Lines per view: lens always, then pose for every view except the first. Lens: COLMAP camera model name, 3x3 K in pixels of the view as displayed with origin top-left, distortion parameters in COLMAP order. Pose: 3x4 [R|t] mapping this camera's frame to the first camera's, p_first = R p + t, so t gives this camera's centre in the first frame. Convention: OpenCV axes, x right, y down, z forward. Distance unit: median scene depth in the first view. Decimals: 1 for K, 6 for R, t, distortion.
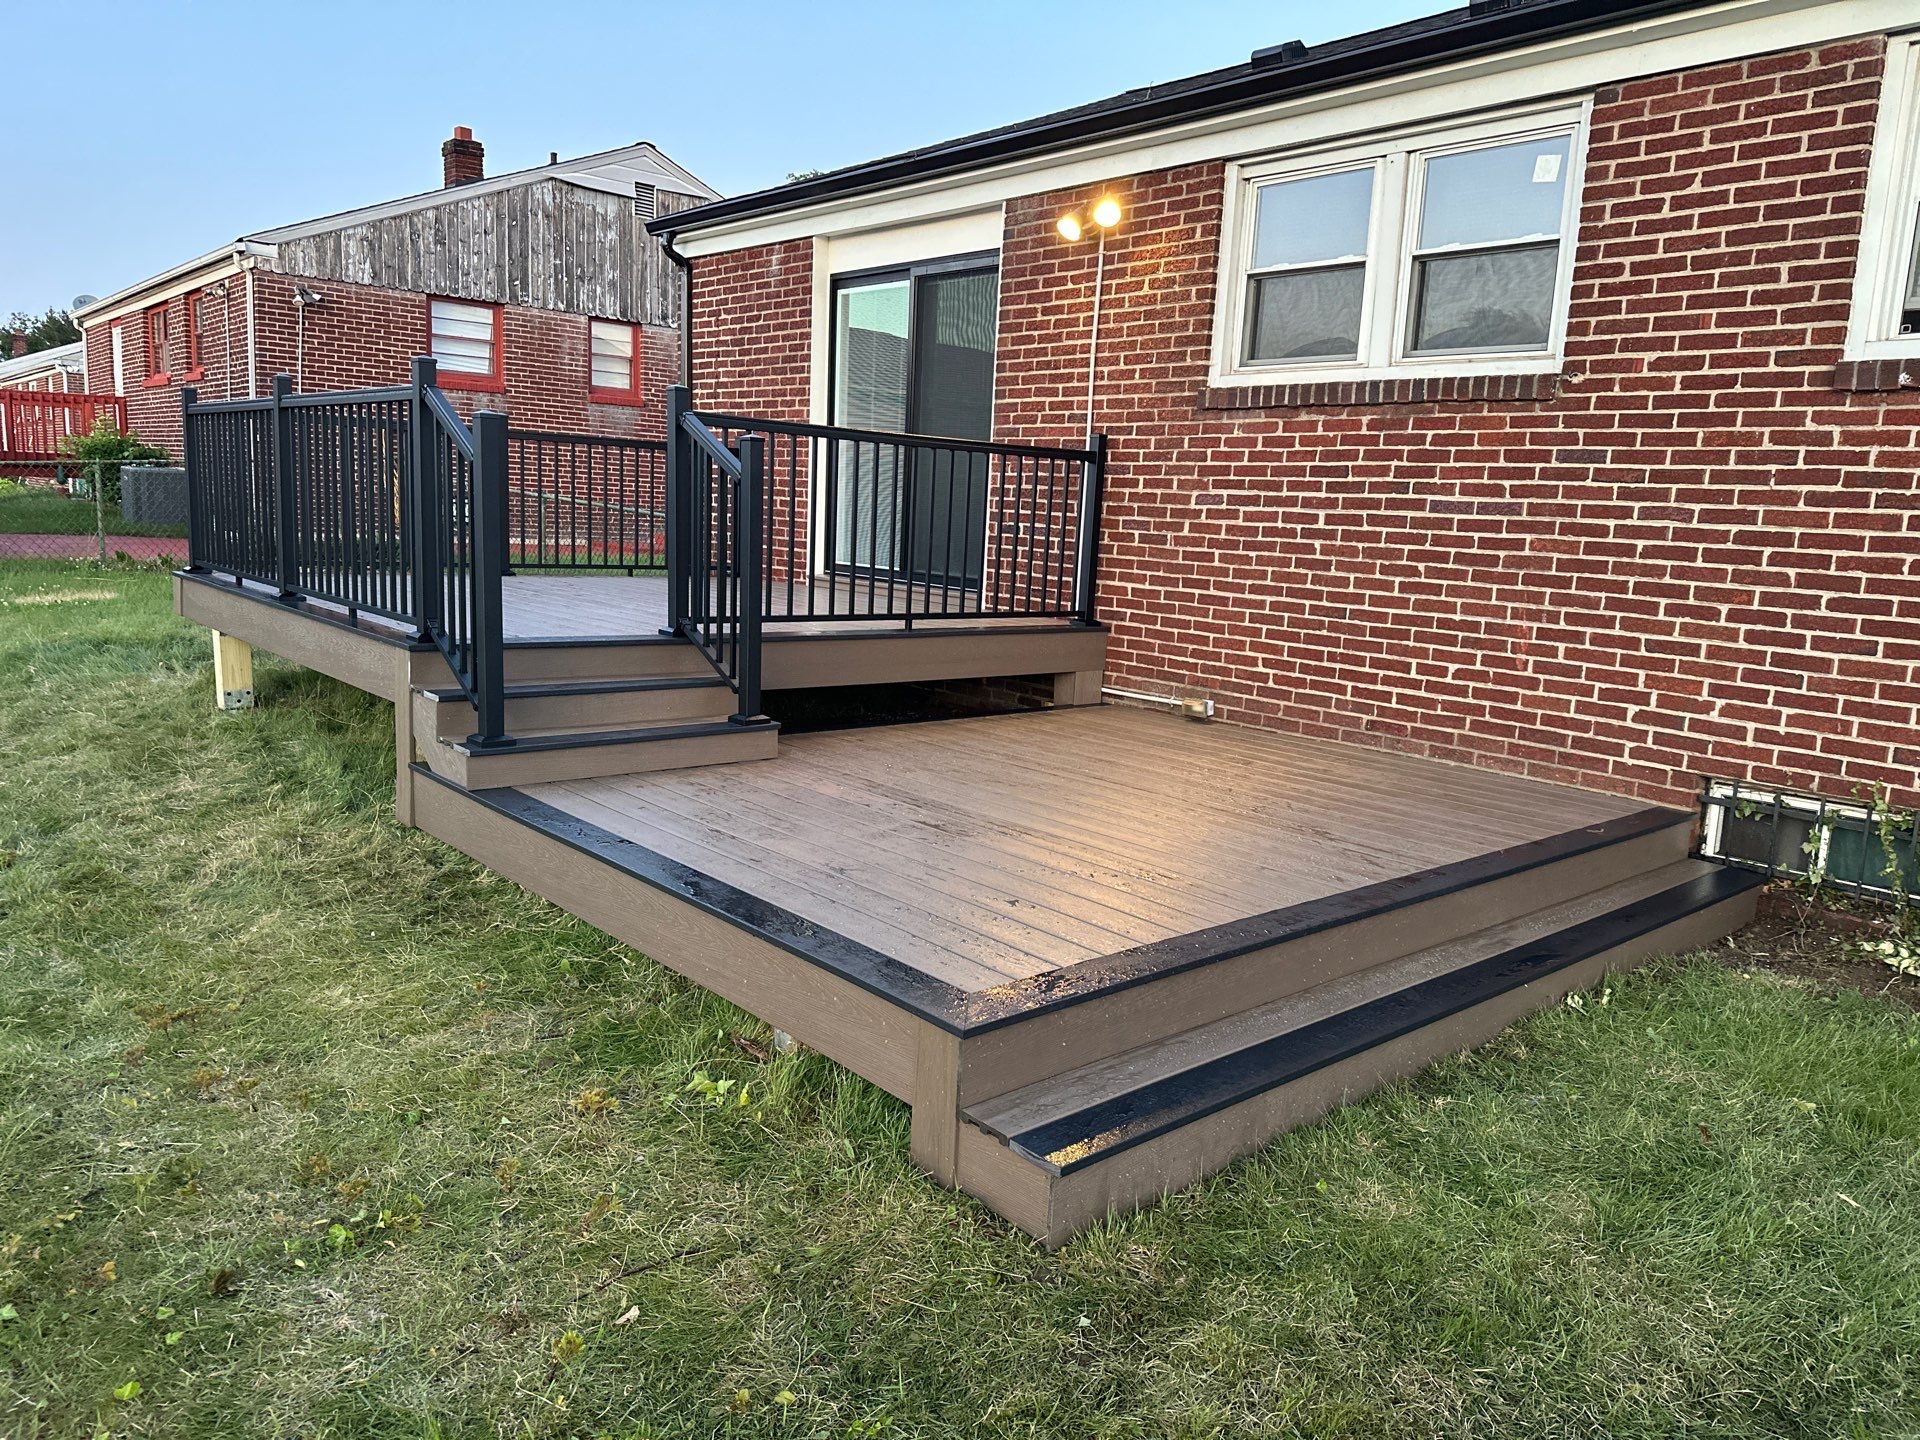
lens RADIAL K [[1326.4, 0, 956.9], [0, 1326.4, 728.5], [0, 0, 1]] dist [0.165540, -0.321737]
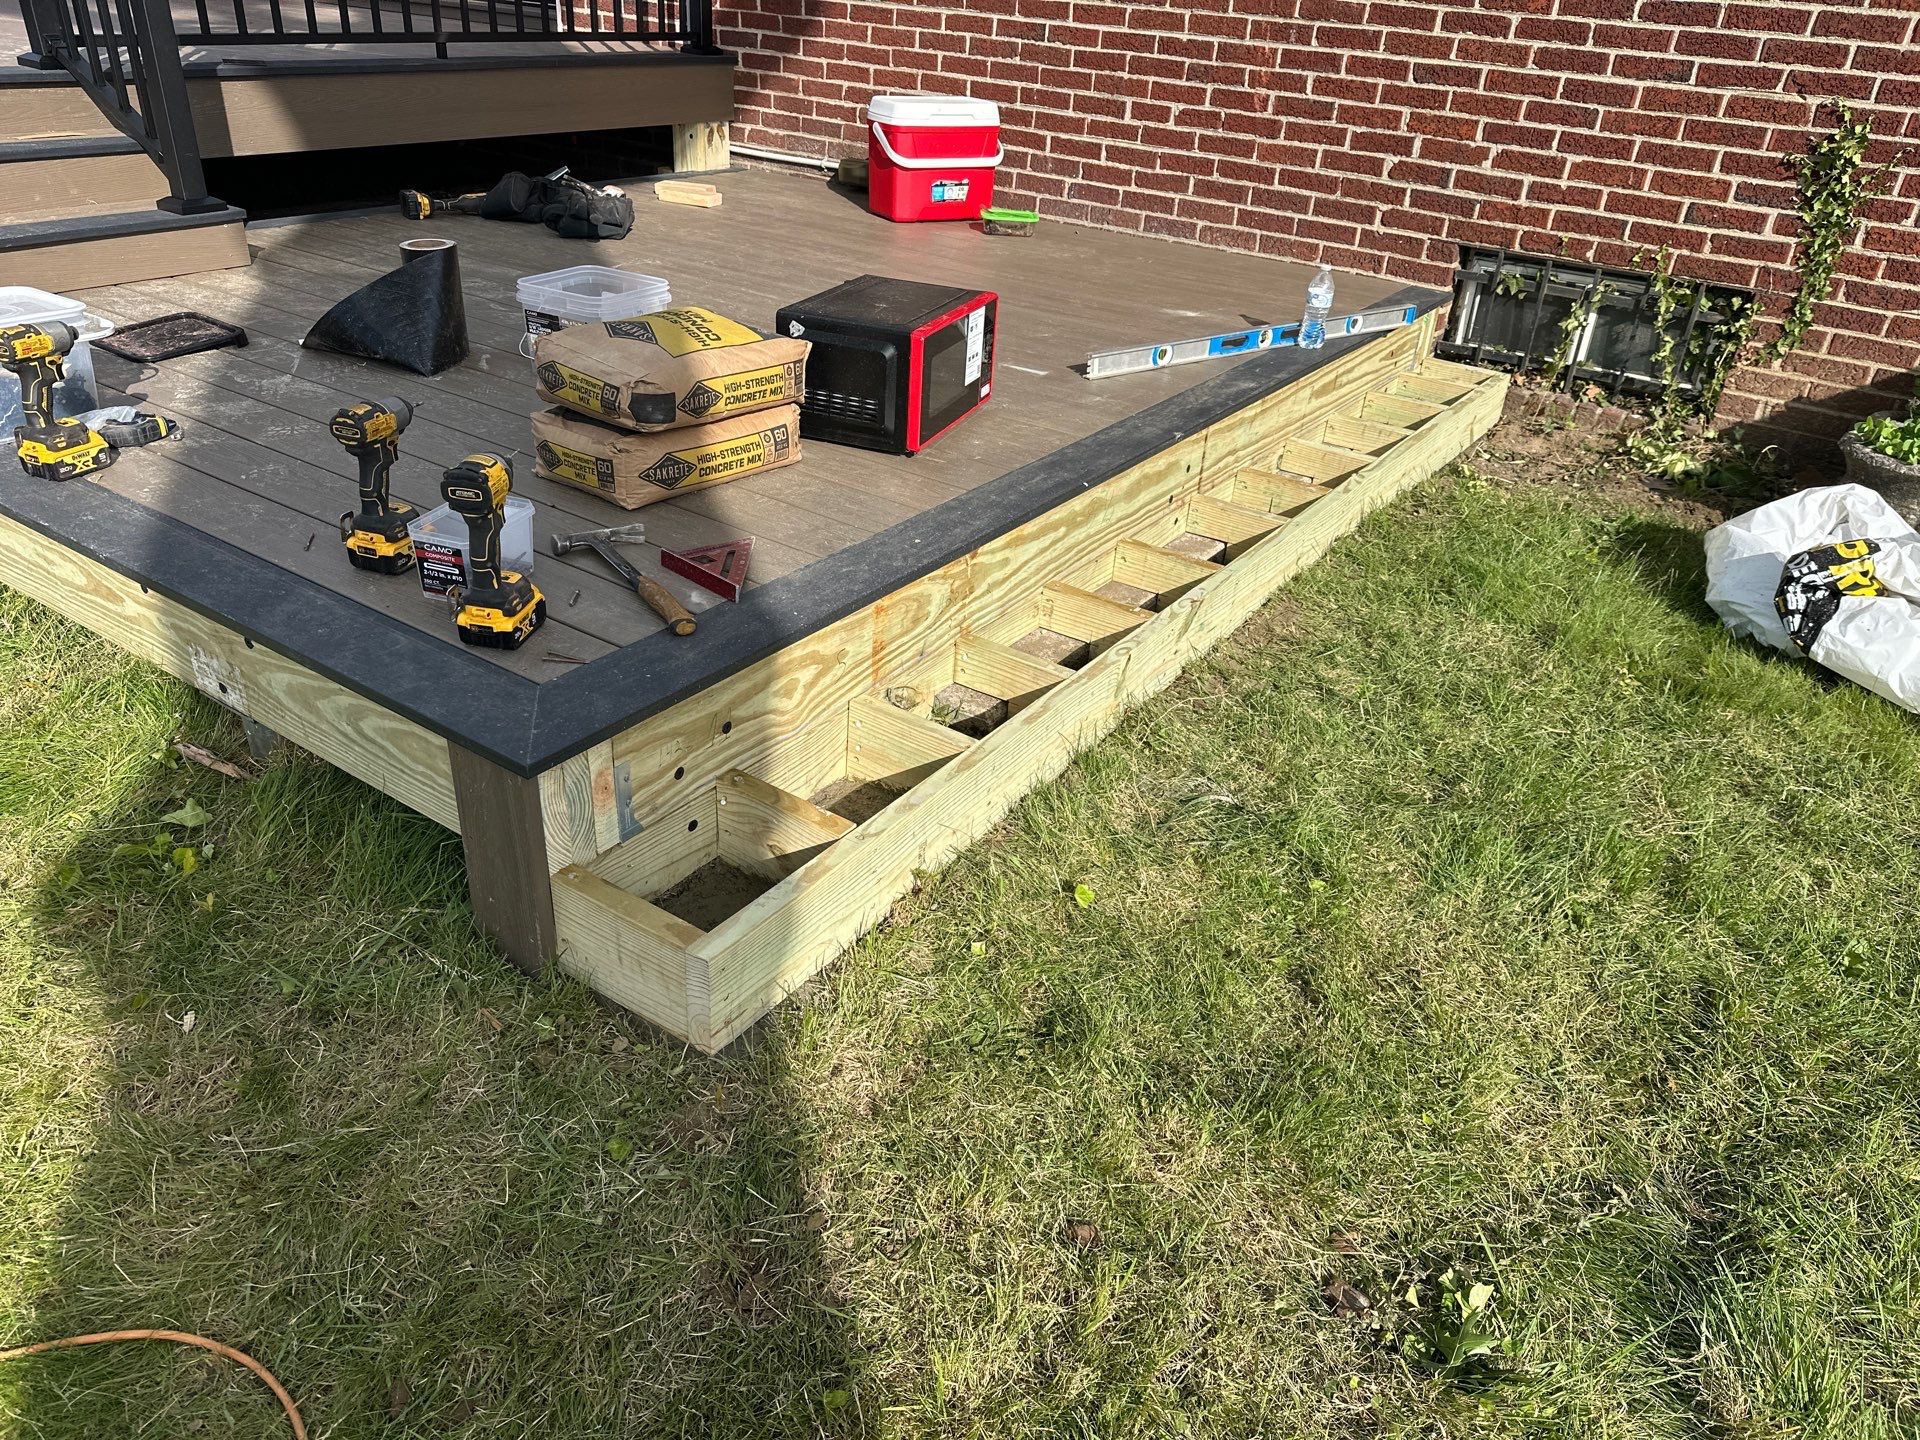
lens RADIAL K [[1374.0, 0, 939.8], [0, 1374.0, 728.7], [0, 0, 1]] dist [0.020389, -0.031446]
pose [[0.970219, -0.112576, 0.214481, 0.021696], [0.027709, 0.931211, 0.363427, -0.004250], [-0.240640, -0.346660, 0.906598, 0.173022]]
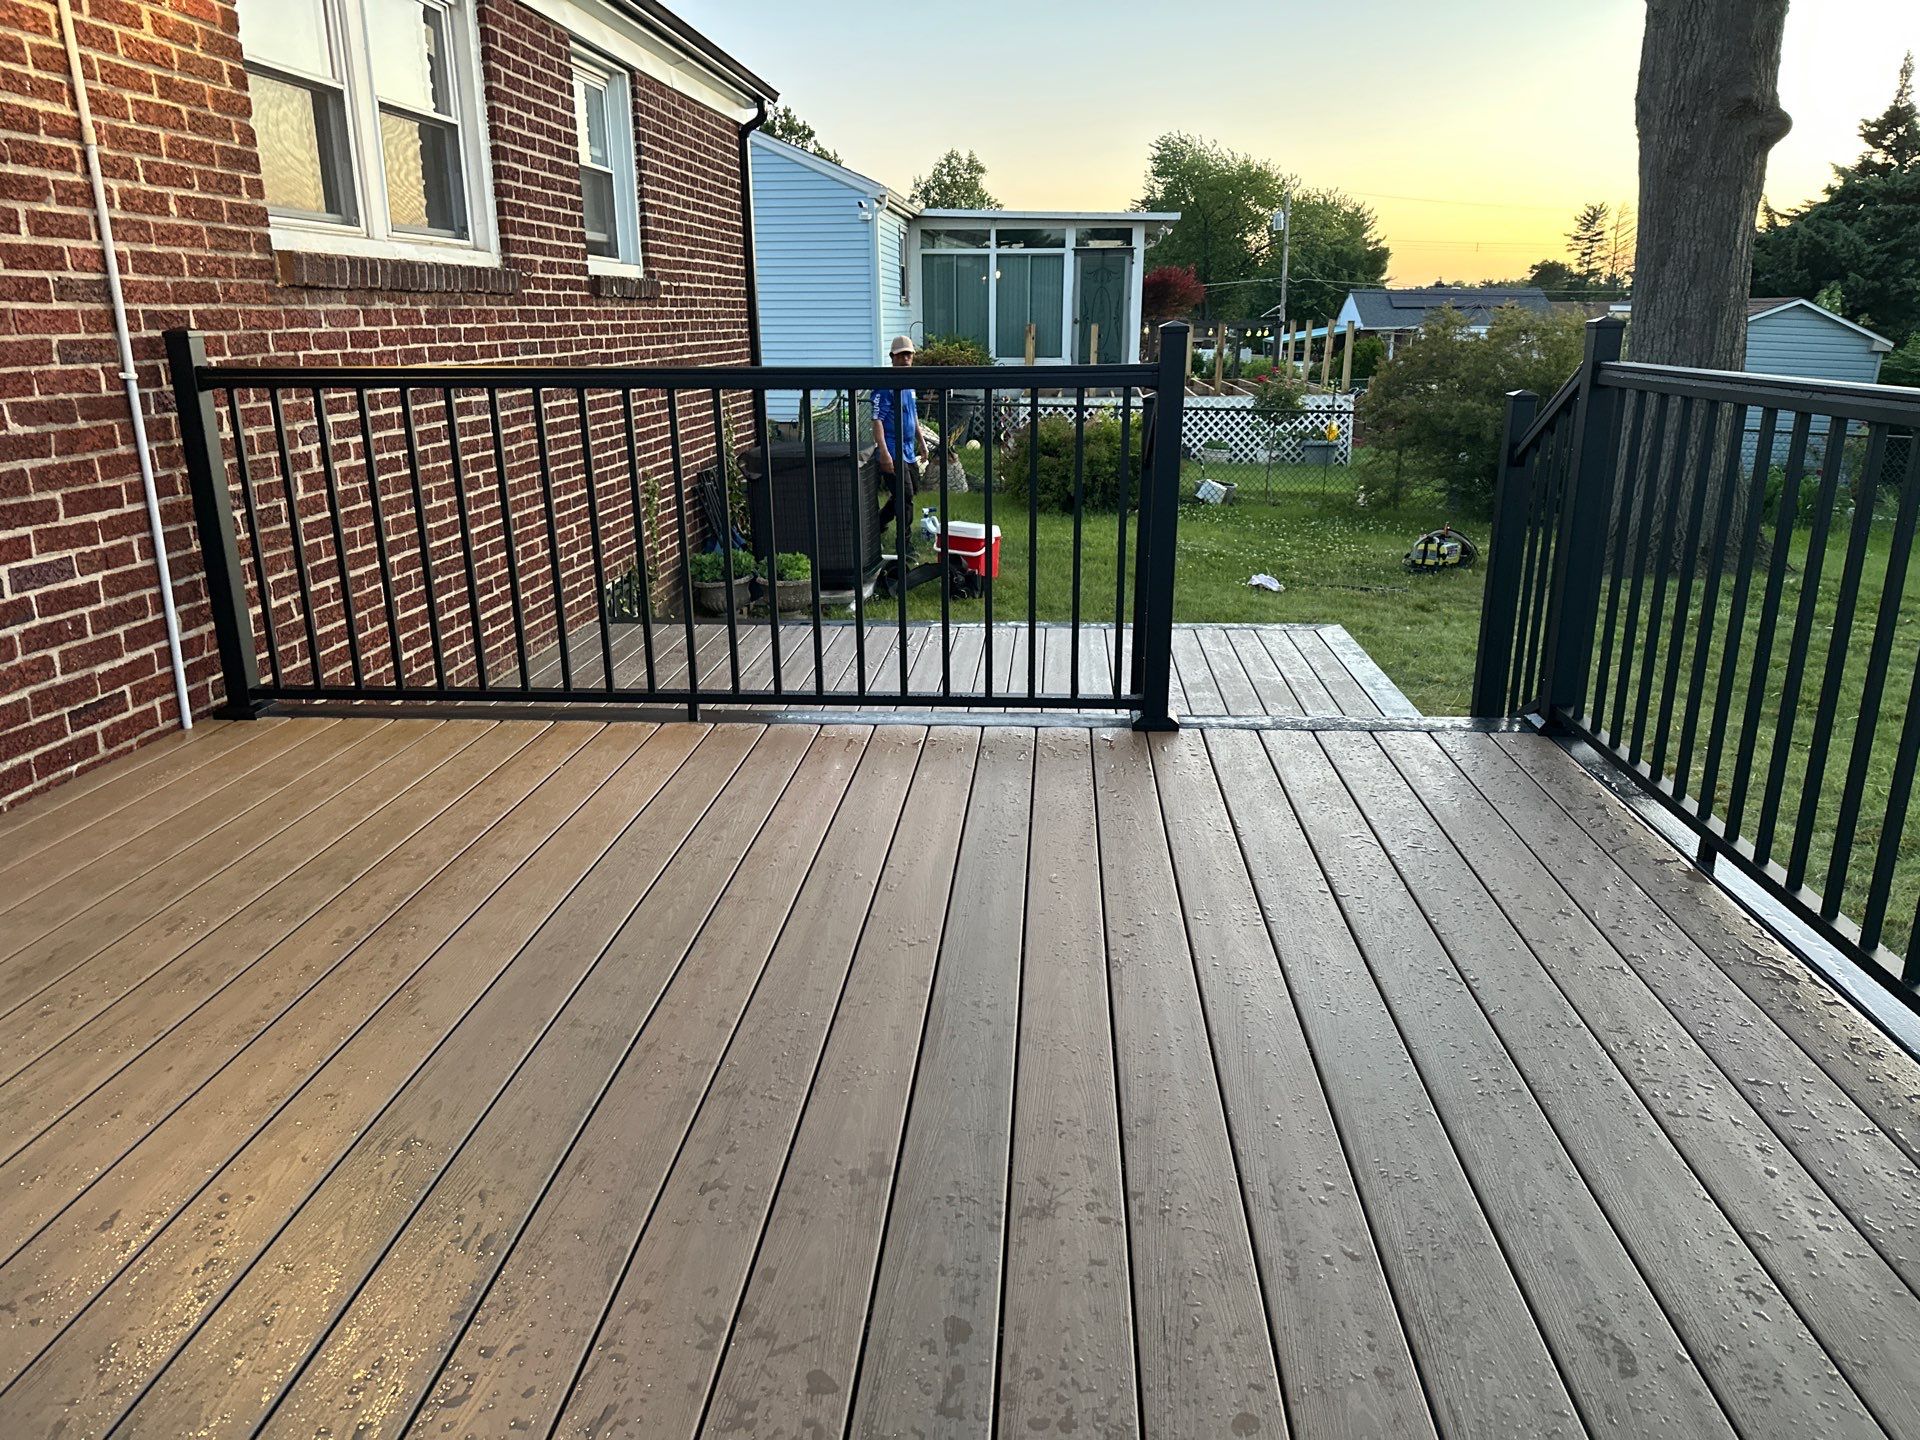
lens RADIAL K [[1346.1, 0, 953.6], [0, 1346.1, 726.4], [0, 0, 1]] dist [0.021768, -0.028861]
pose [[-0.700996, -0.250775, 0.667620, -0.507619], [0.091145, 0.896957, 0.432621, -0.316208], [-0.707317, 0.364116, -0.605906, 1.313578]]
